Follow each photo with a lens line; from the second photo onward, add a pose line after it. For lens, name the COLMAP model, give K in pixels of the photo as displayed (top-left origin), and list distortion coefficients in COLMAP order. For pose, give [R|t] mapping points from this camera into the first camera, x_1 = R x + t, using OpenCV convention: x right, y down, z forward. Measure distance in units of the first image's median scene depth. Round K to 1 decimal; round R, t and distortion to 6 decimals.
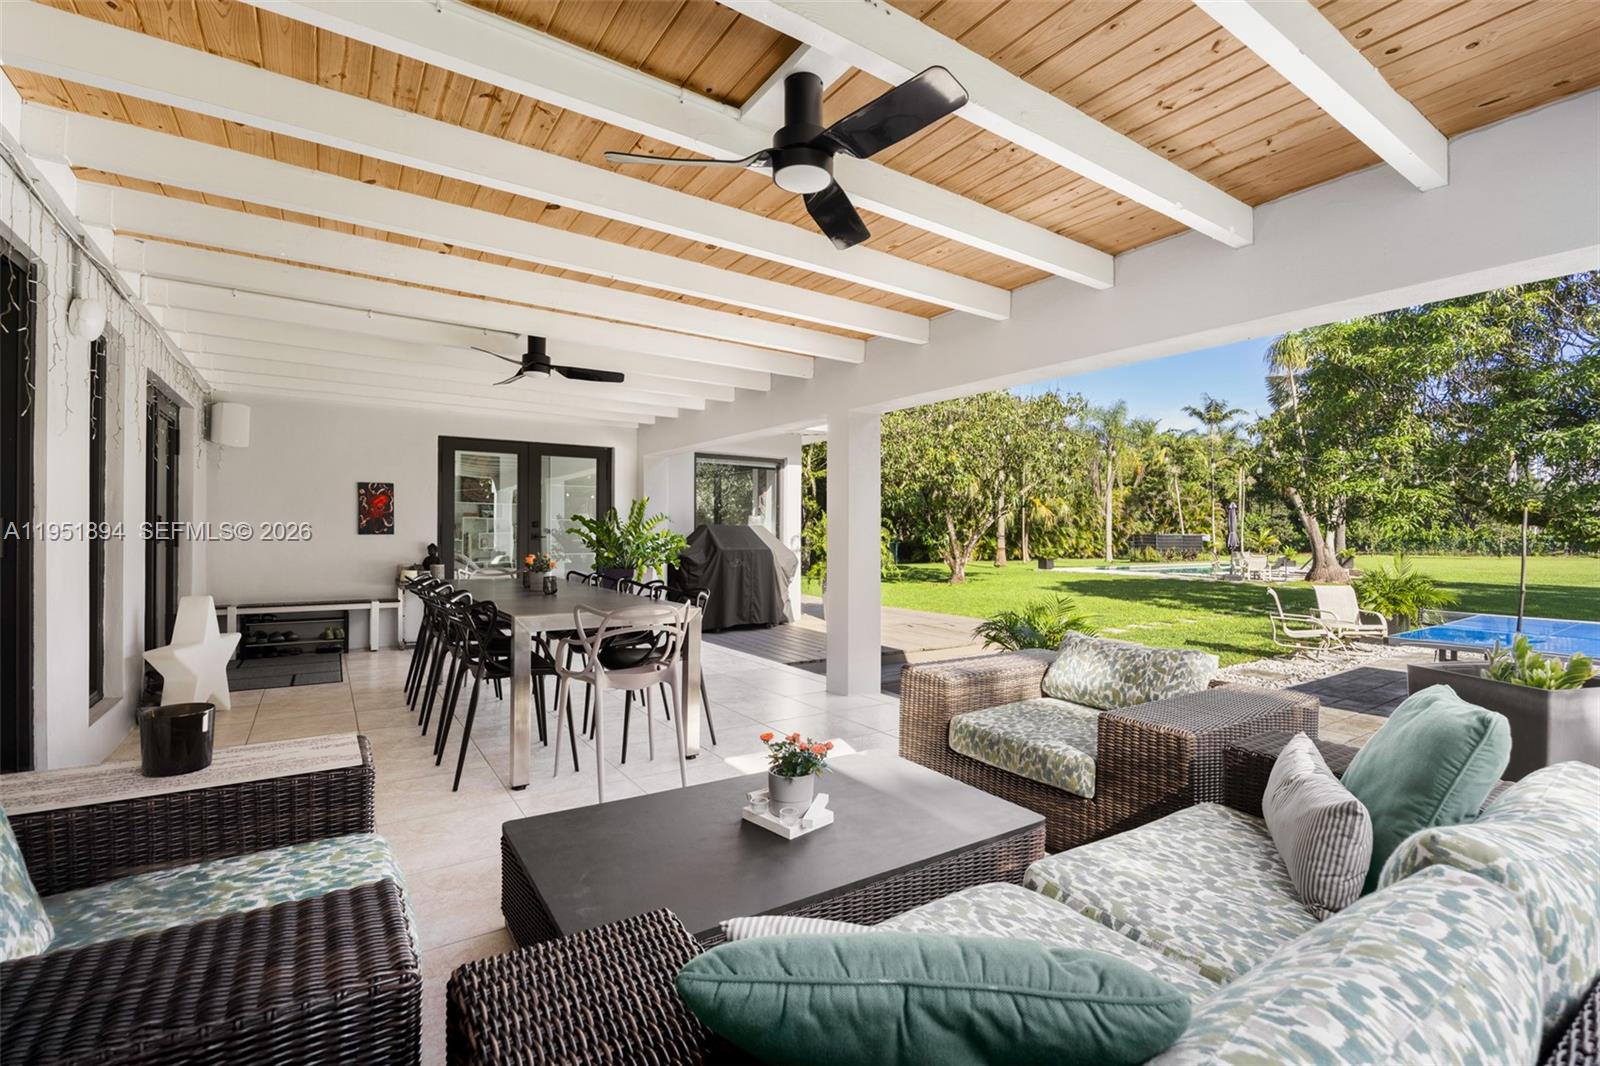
lens RADIAL K [[714.3, 0, 800.0], [0, 714.3, 533.0], [0, 0, 1]] dist [-0.000903, -0.000053]
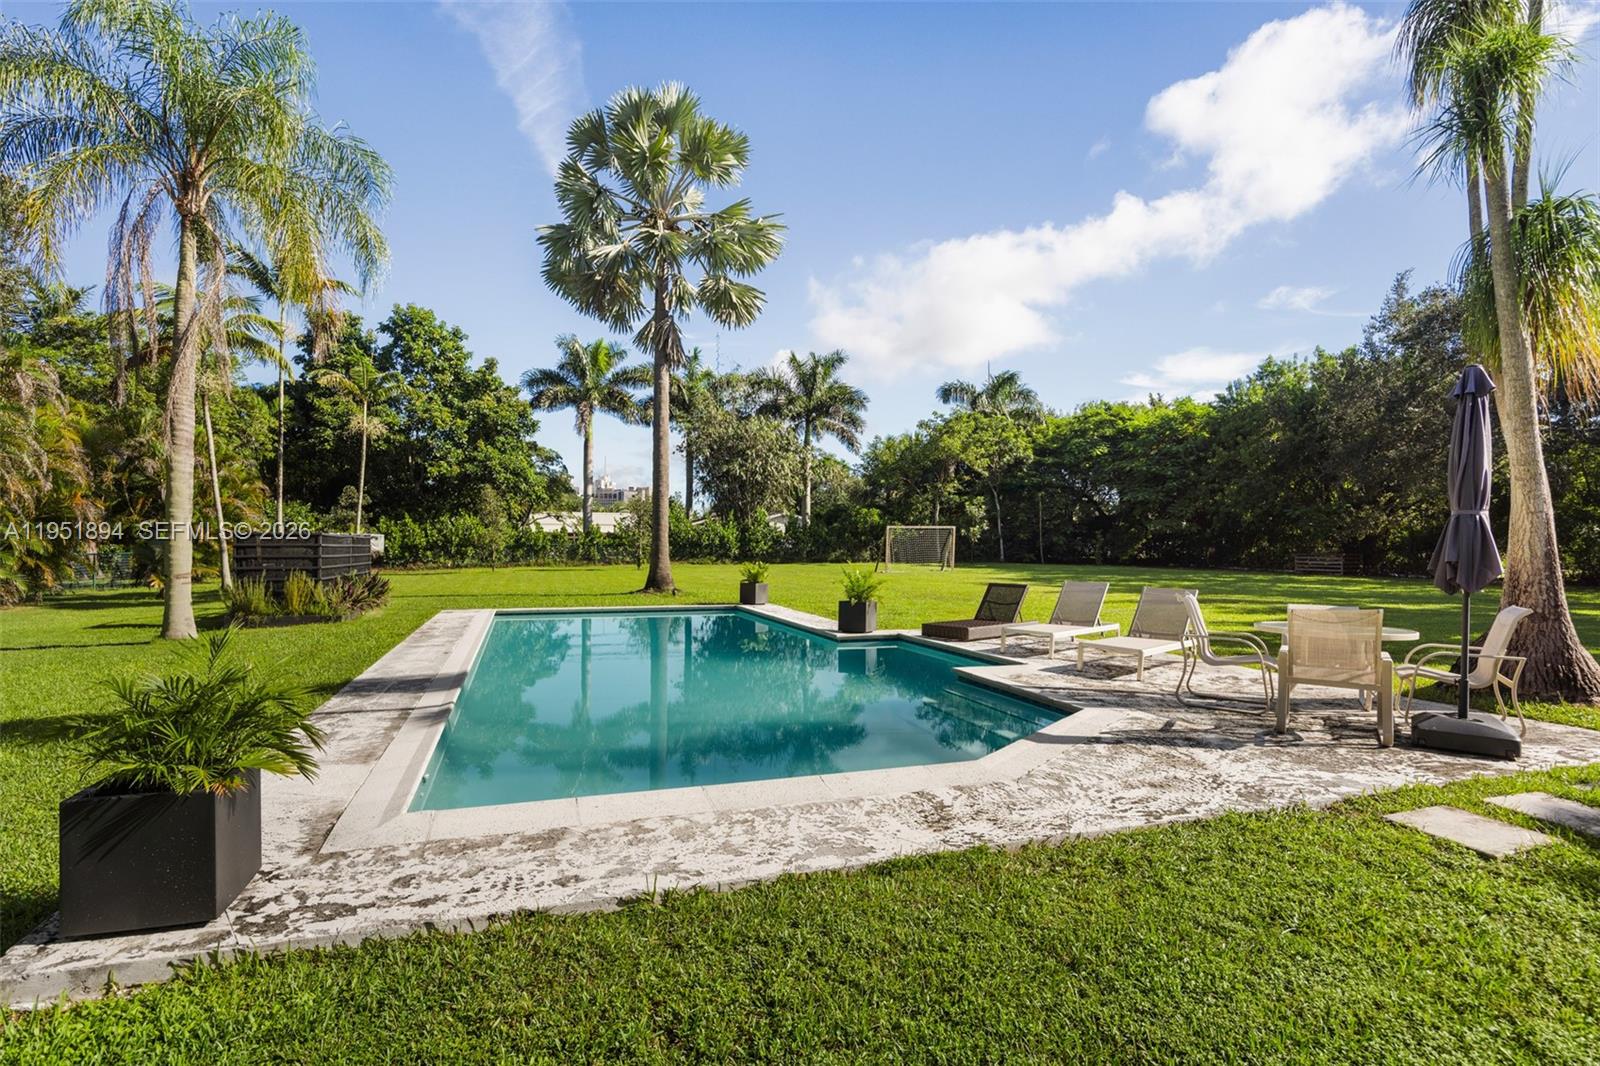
lens RADIAL K [[798.9, 0, 800.0], [0, 798.9, 533.0], [0, 0, 1]] dist [-0.029262, -0.000089]
pose [[0.262493, 0.009503, 0.964887, 0.192631], [-0.000250, 0.999952, -0.009780, 0.005600], [-0.964934, 0.002326, 0.262482, 0.604565]]
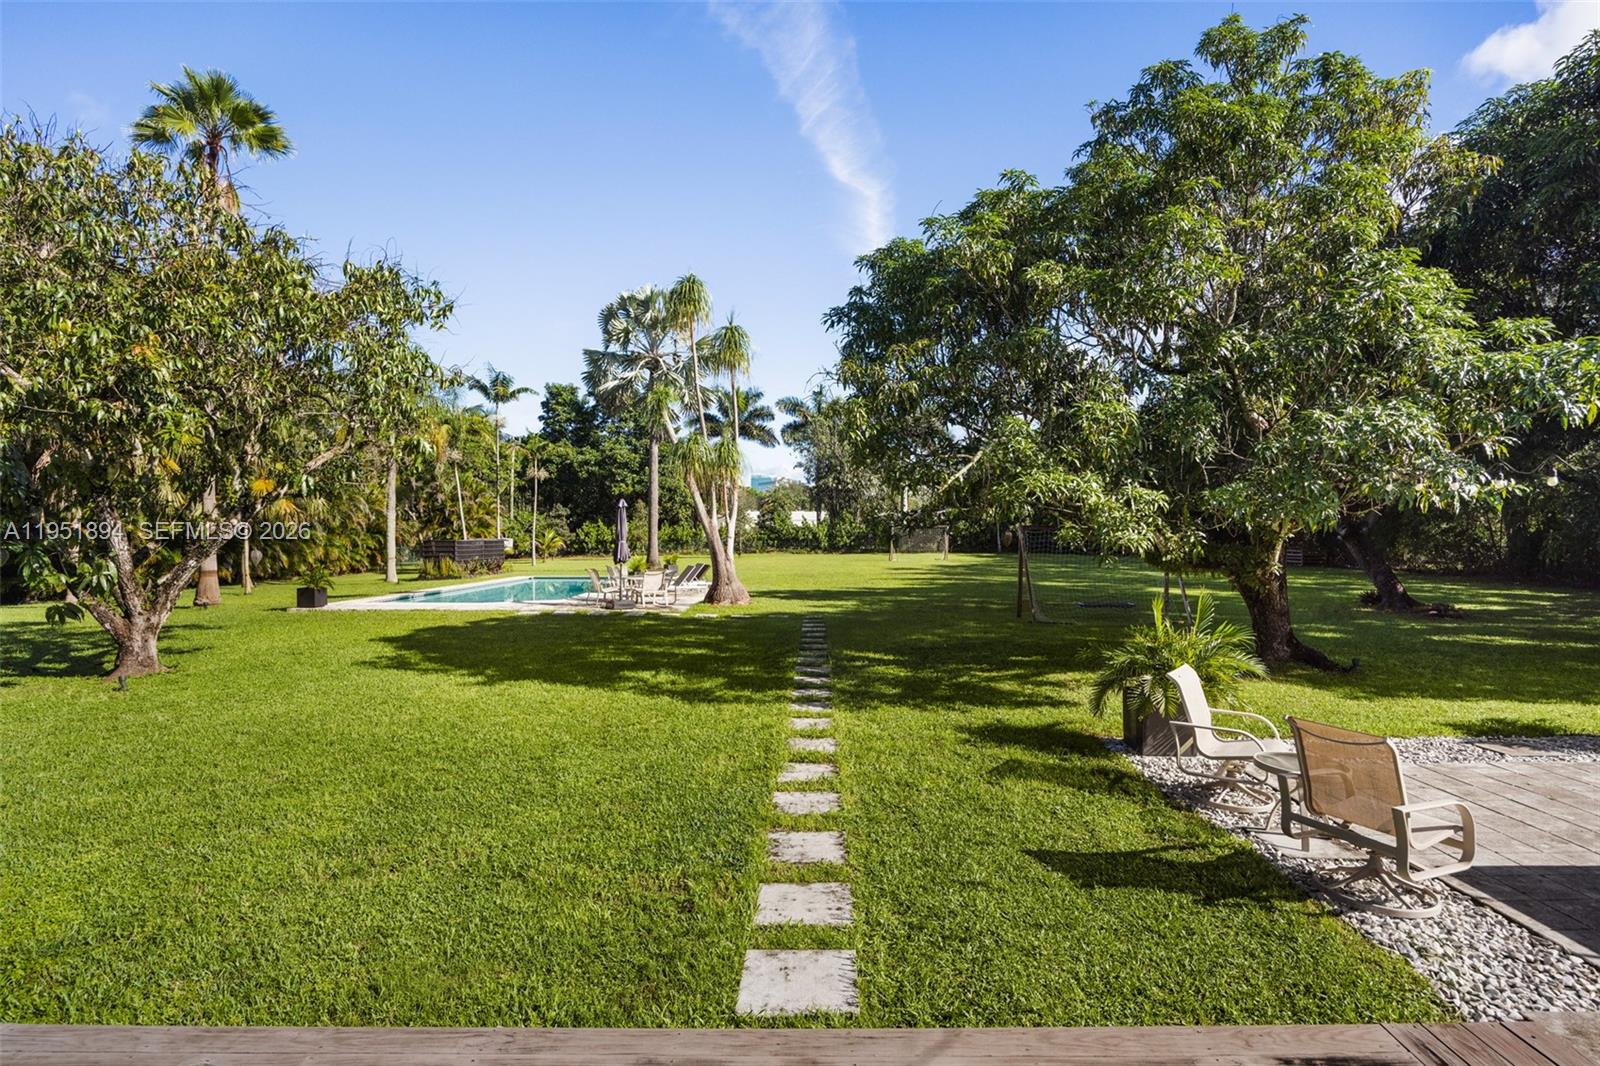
lens RADIAL K [[811.0, 0, 800.0], [0, 811.0, 533.0], [0, 0, 1]] dist [0.030009, -0.000067]
pose [[0.586024, -0.007148, 0.810262, 0.027190], [0.005818, 0.999972, 0.004613, -0.005934], [-0.810273, 0.002011, 0.586049, 0.194089]]
